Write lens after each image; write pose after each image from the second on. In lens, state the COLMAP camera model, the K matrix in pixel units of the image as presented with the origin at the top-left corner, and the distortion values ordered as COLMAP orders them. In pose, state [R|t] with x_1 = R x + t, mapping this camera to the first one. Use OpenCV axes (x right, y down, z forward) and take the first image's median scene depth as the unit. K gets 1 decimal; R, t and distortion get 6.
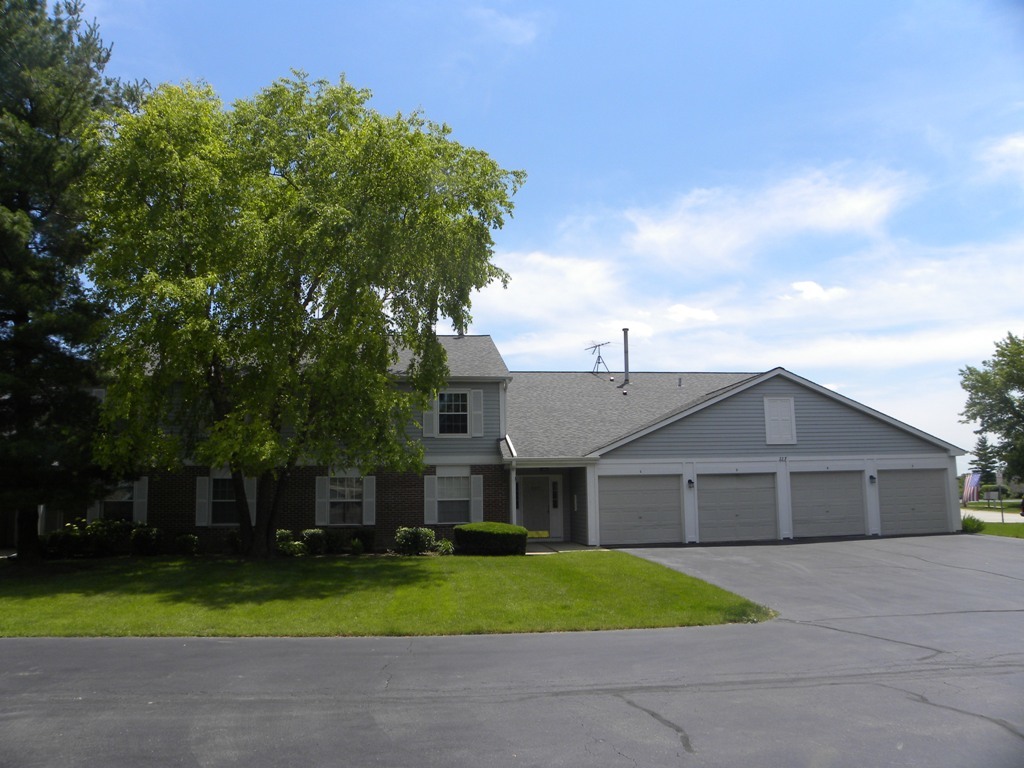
lens RADIAL K [[778.0, 0, 512.0], [0, 778.0, 384.0], [0, 0, 1]] dist [-0.155138, 0.070983]
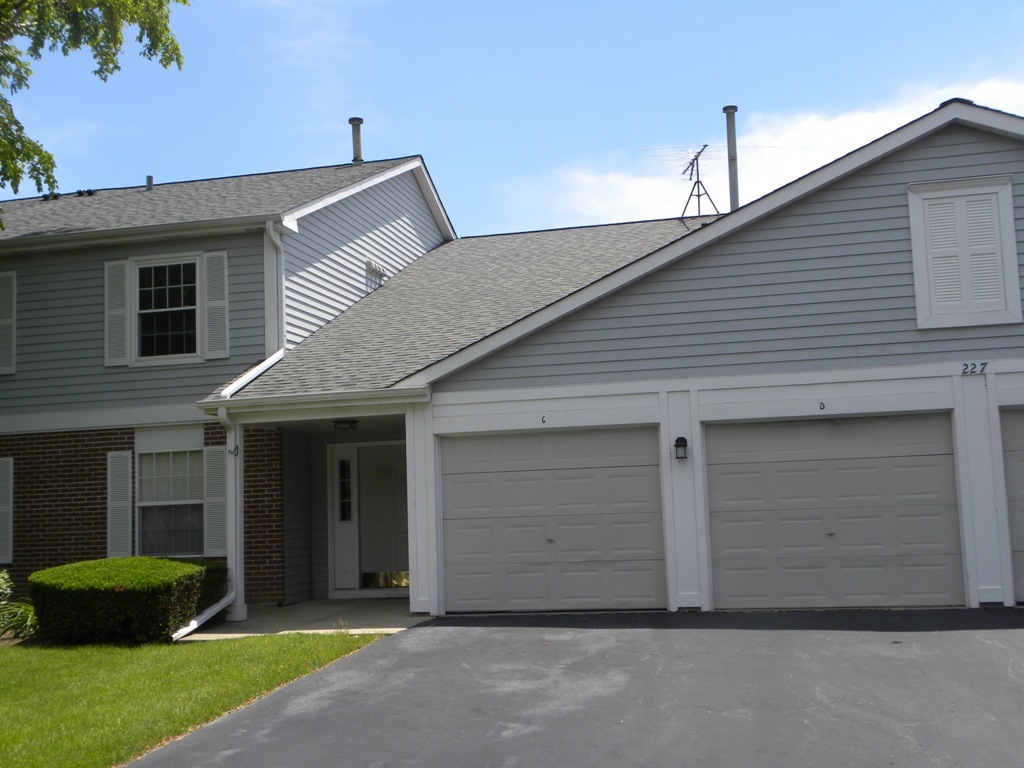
lens RADIAL K [[1166.7, 0, 512.0], [0, 1166.7, 384.0], [0, 0, 1]] dist [0.031458, -0.016913]
pose [[0.939122, -0.056506, -0.338906, 0.338983], [0.072768, 0.996718, 0.035460, 0.071854], [0.335790, -0.057963, 0.940152, 0.442492]]
